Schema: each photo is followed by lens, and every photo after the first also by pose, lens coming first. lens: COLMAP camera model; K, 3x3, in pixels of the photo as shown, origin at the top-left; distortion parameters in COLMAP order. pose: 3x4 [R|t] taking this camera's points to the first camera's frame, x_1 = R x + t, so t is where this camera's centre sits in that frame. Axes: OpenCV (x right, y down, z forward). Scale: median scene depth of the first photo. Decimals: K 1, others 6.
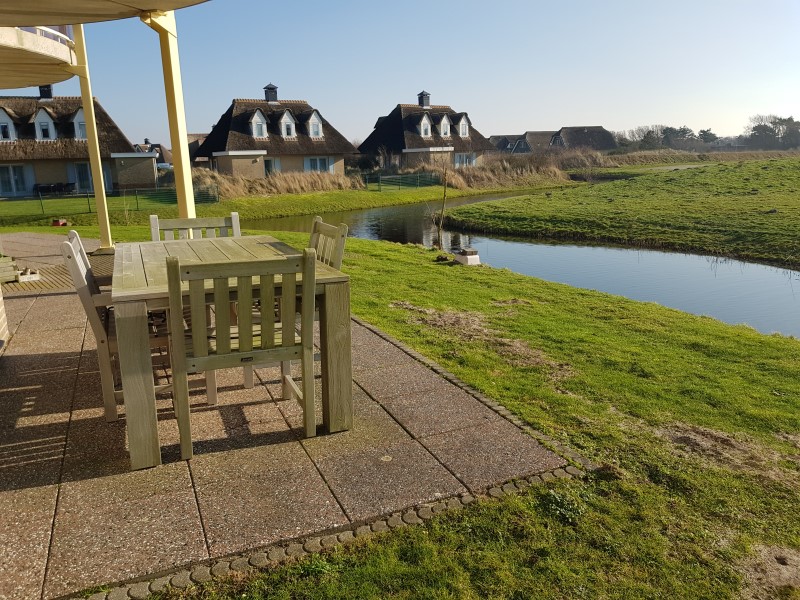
lens RADIAL K [[628.3, 0, 400.0], [0, 628.3, 300.0], [0, 0, 1]] dist [0.101915, -0.109256]
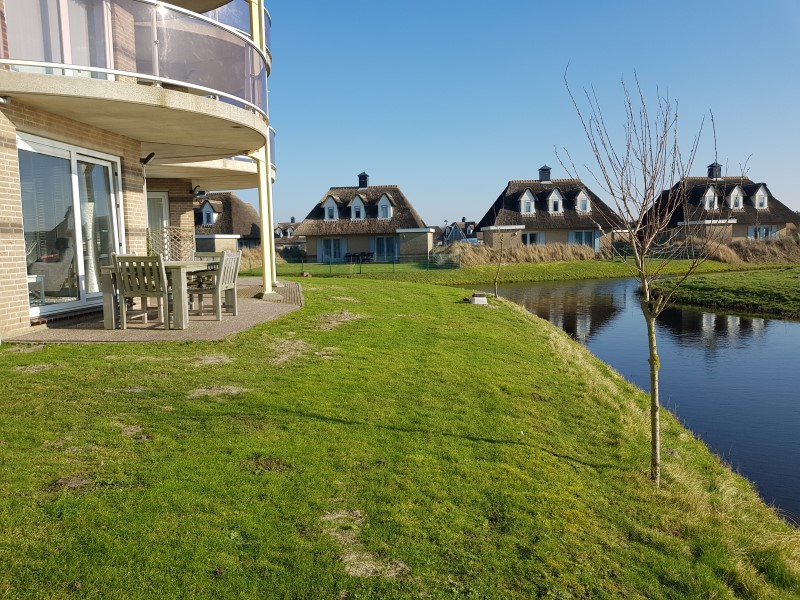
lens RADIAL K [[628.3, 0, 400.0], [0, 628.3, 300.0], [0, 0, 1]] dist [0.101915, -0.109256]
pose [[0.884344, 0.051558, -0.463981, 0.100023], [-0.104474, 0.990532, -0.089058, 0.012305], [0.454996, 0.127232, 0.881357, -0.044839]]
